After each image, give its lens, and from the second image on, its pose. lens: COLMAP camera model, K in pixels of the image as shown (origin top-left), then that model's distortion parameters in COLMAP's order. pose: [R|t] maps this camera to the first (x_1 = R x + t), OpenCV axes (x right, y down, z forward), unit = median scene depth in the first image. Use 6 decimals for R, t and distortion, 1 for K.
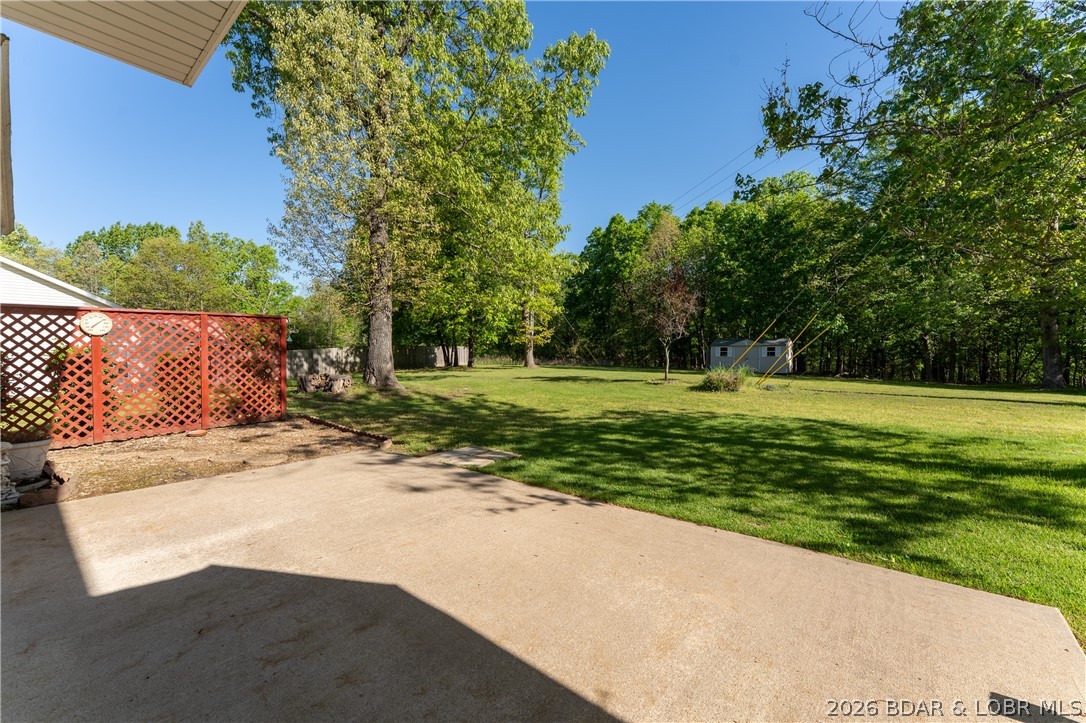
lens RADIAL K [[438.7, 0, 543.0], [0, 438.7, 361.5], [0, 0, 1]] dist [0.000512, 0.000046]
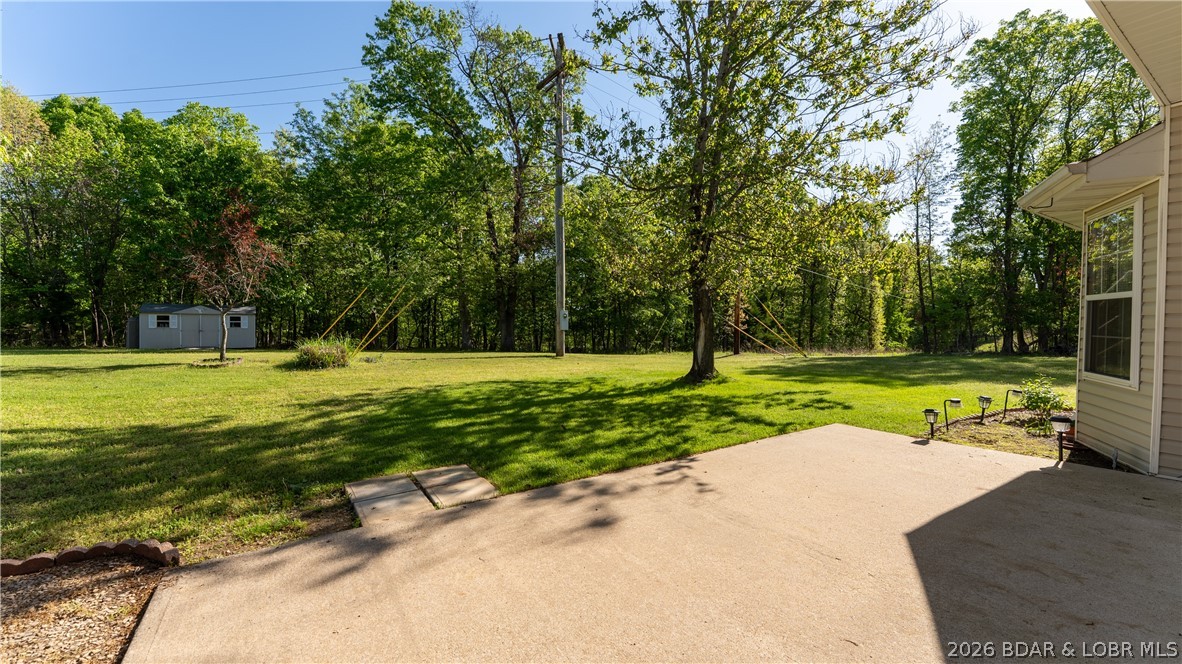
lens RADIAL K [[467.4, 0, 591.0], [0, 467.4, 332.0], [0, 0, 1]] dist [0.002458, 0.000150]
pose [[0.301106, -0.010854, 0.953529, -0.265728], [0.014634, 0.999870, 0.006761, 0.000297], [-0.953478, 0.011919, 0.301226, 0.223661]]
